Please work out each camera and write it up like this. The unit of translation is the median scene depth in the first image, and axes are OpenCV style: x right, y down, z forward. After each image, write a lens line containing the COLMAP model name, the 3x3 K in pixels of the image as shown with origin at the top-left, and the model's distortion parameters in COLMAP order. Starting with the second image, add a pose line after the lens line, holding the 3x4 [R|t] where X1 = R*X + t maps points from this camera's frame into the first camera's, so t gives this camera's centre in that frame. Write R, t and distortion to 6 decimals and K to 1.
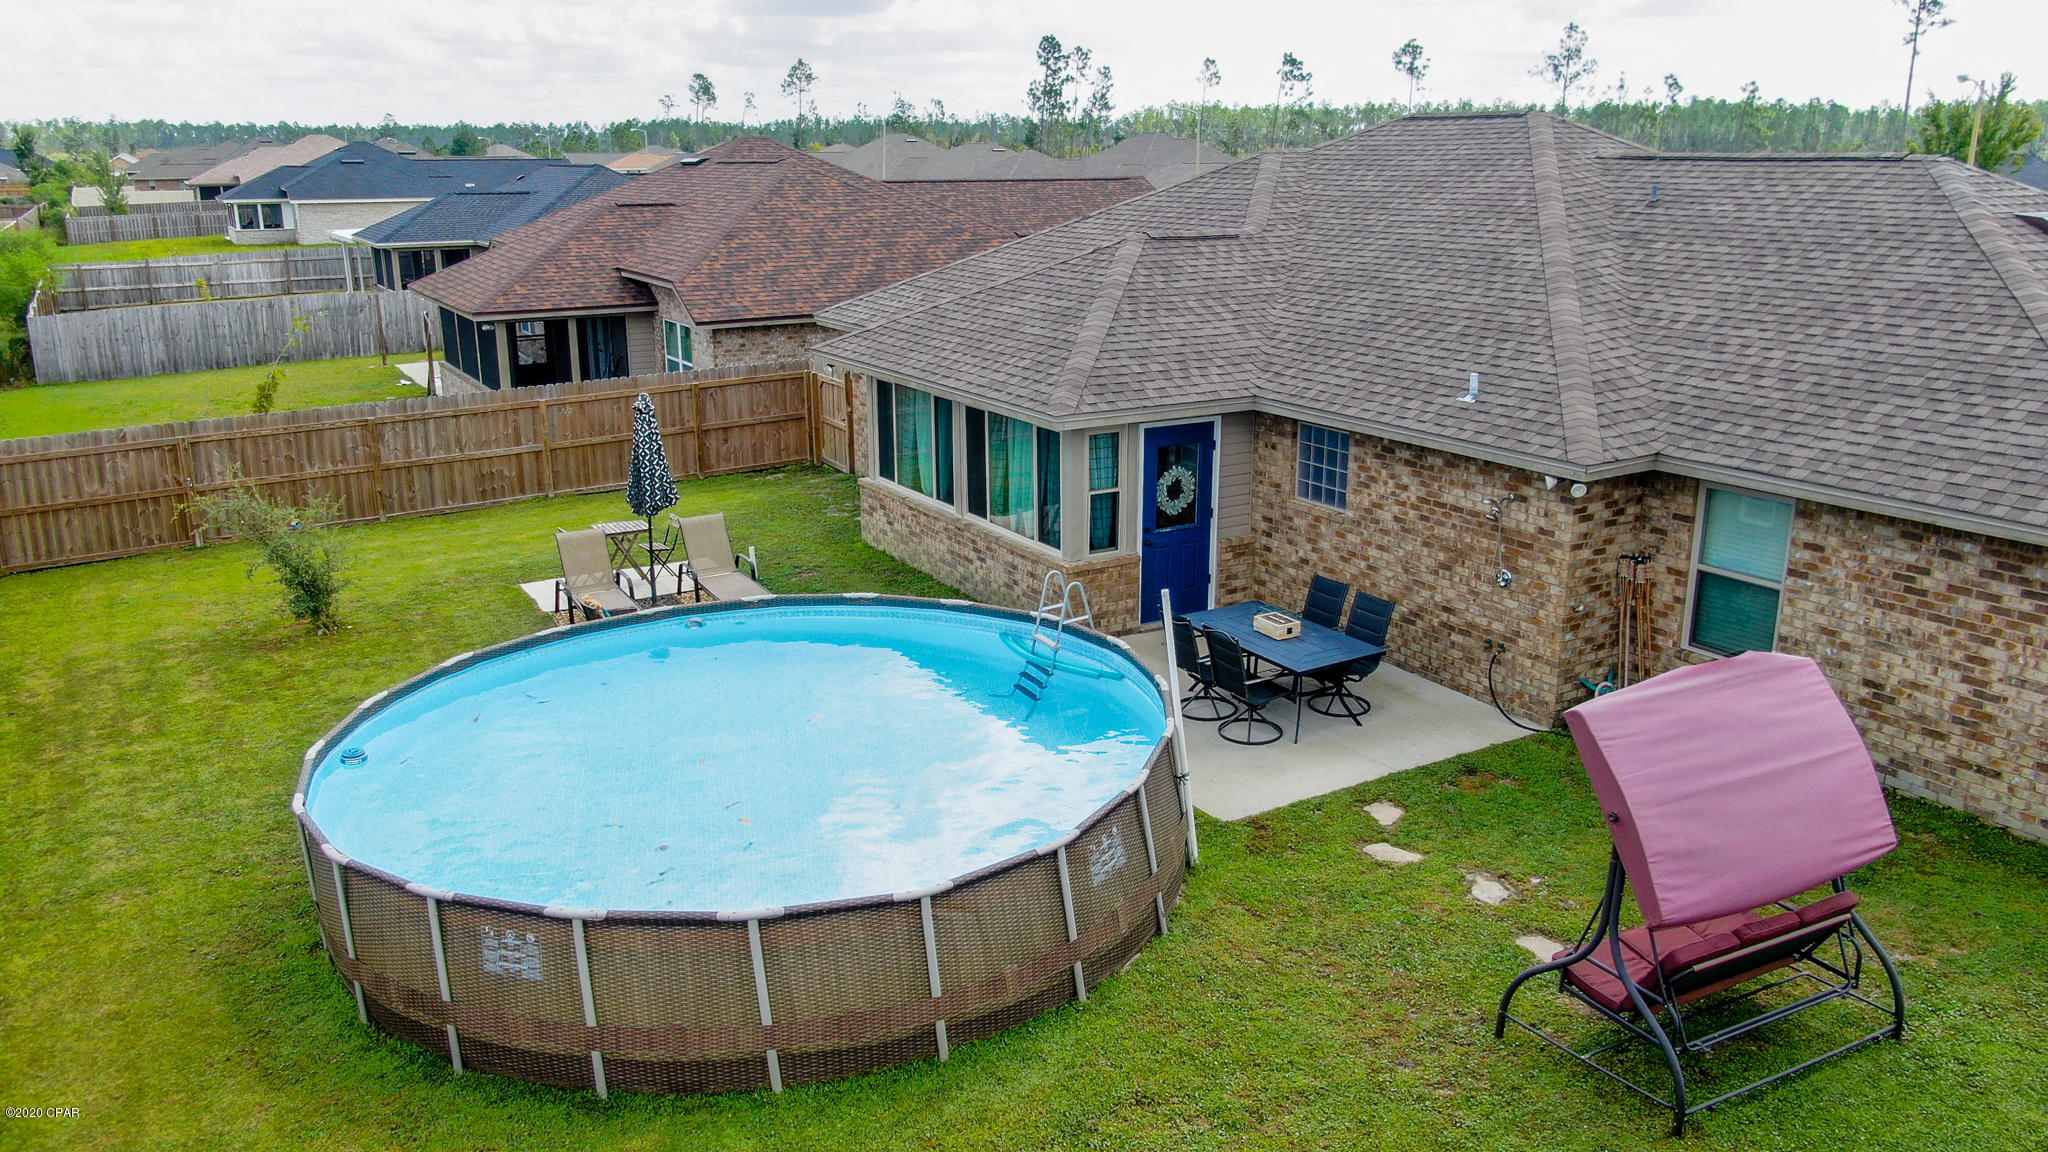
lens RADIAL K [[1513.7, 0, 1015.5], [0, 1513.7, 572.0], [0, 0, 1]] dist [-0.032688, 0.032981]
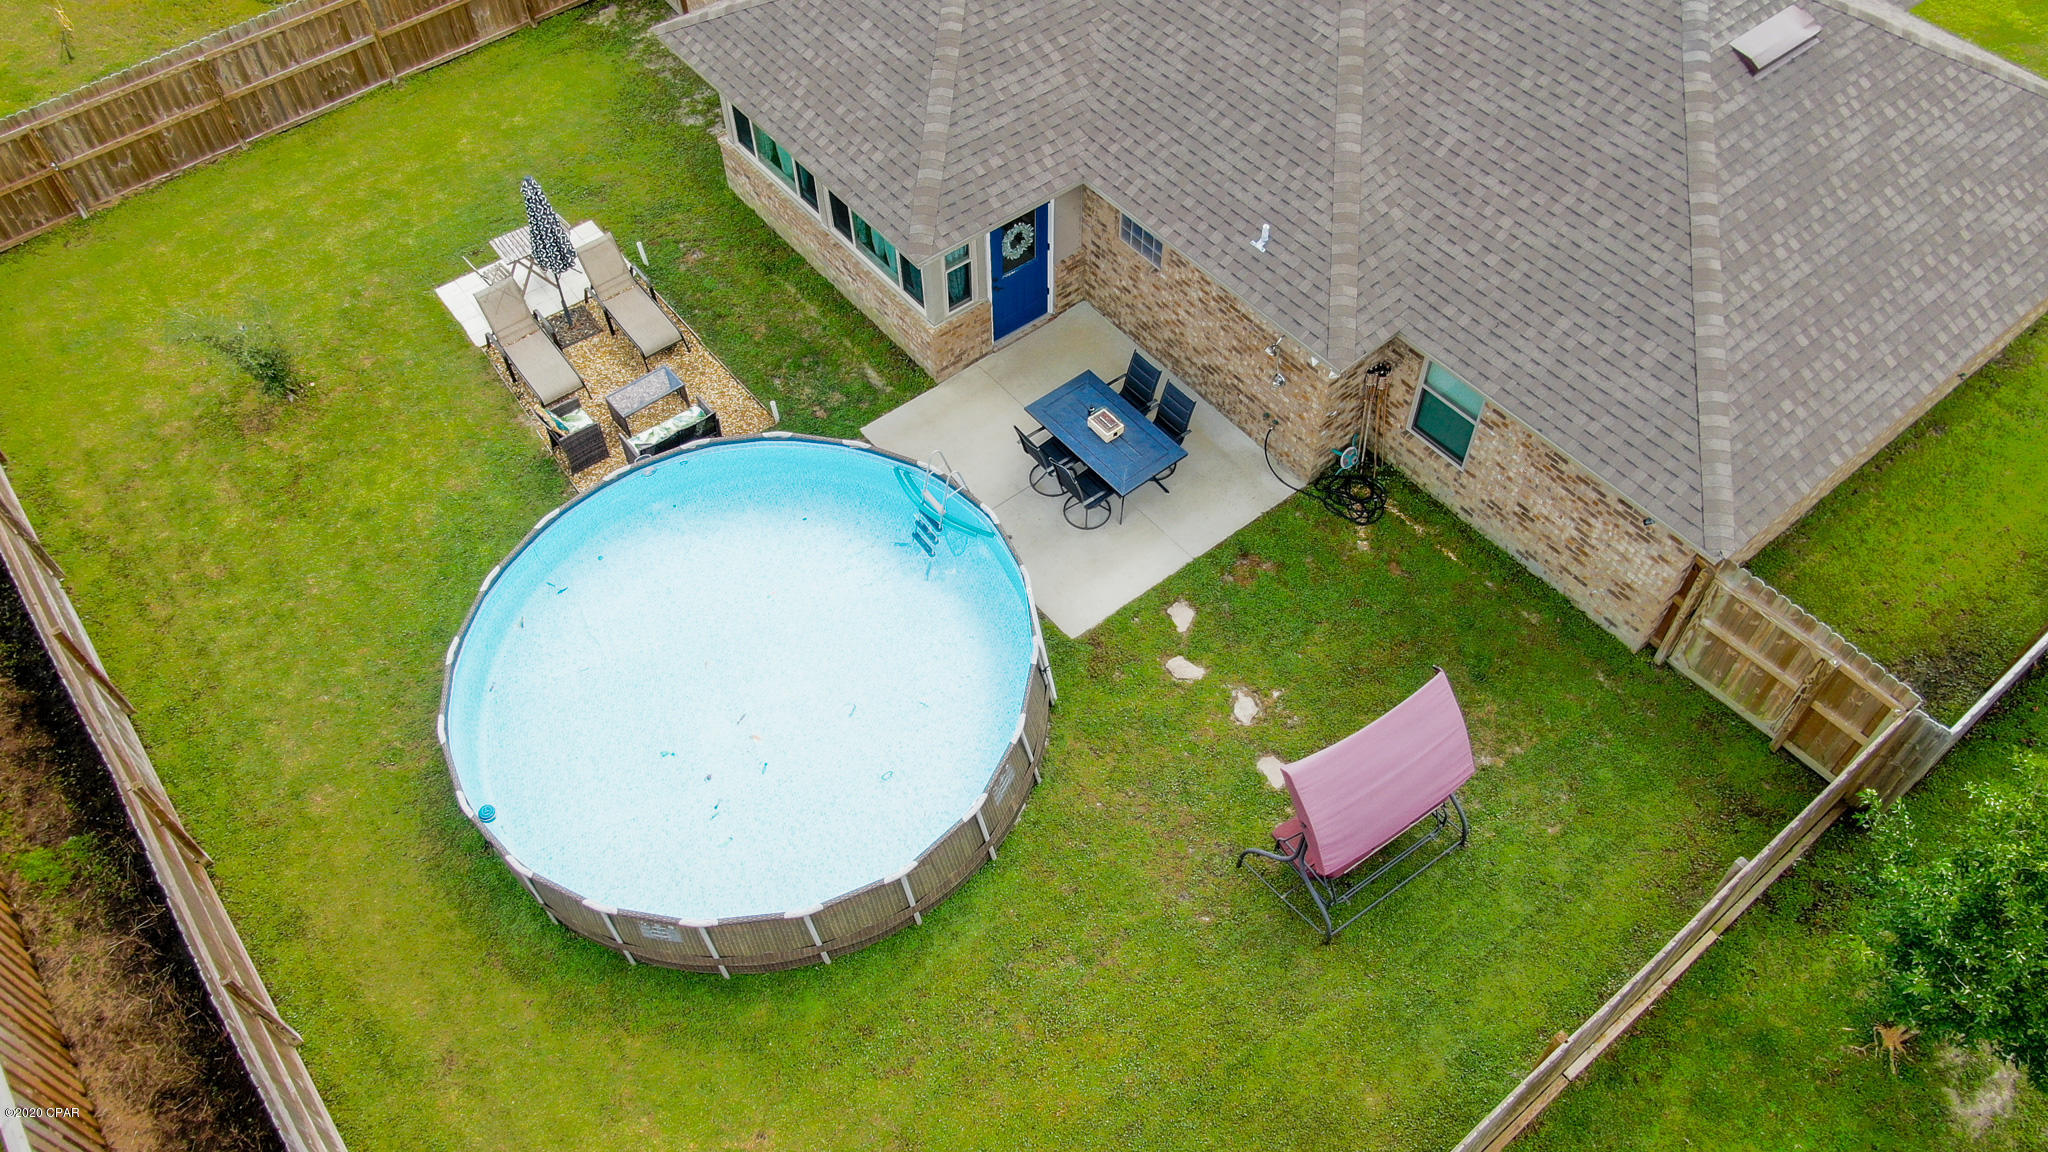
lens RADIAL K [[1513.7, 0, 1015.5], [0, 1513.7, 572.0], [0, 0, 1]] dist [-0.032688, 0.032981]
pose [[0.990619, -0.114630, 0.074393, -0.012859], [0.047553, 0.799525, 0.598747, -0.616266], [-0.128114, -0.589593, 0.797475, -0.088595]]
